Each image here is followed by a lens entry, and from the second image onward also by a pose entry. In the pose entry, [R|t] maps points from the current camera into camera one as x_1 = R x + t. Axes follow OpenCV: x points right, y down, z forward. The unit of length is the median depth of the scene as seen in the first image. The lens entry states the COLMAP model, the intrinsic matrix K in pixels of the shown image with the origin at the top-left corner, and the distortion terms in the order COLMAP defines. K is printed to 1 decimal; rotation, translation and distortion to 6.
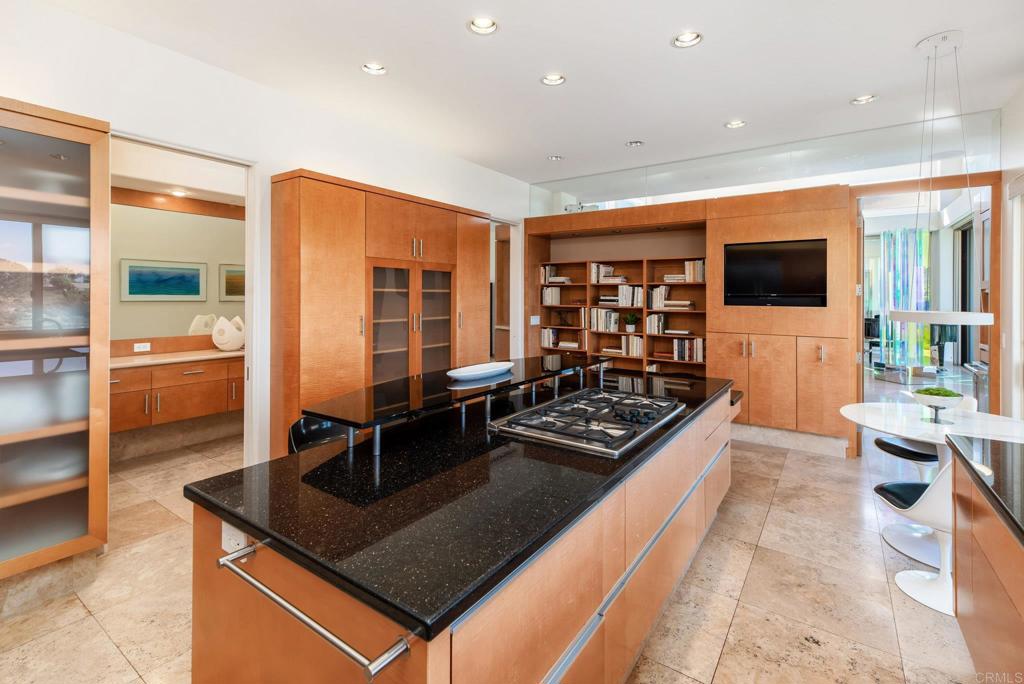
lens RADIAL K [[468.2, 0, 523.6], [0, 468.2, 297.4], [0, 0, 1]] dist [0.012611, -0.000306]
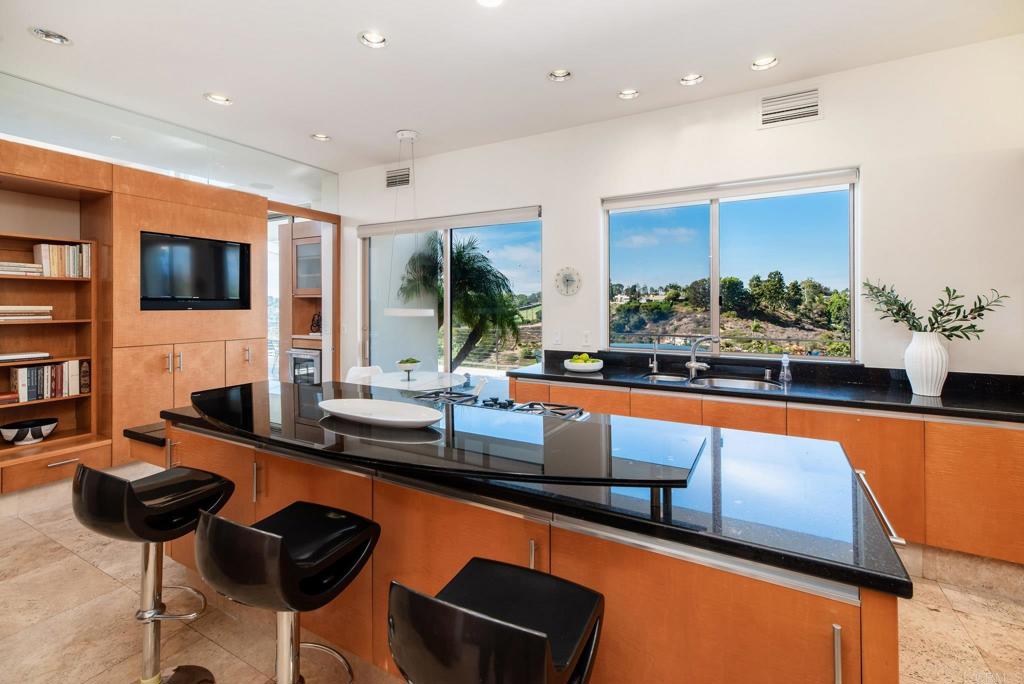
lens RADIAL K [[468.2, 0, 520.4], [0, 468.2, 303.0], [0, 0, 1]] dist [0.012611, -0.000306]
pose [[-0.112875, -0.002865, 0.993605, -0.392884], [-0.000399, 0.999996, 0.002838, 0.001933], [-0.993609, -0.000076, -0.112876, 0.449984]]
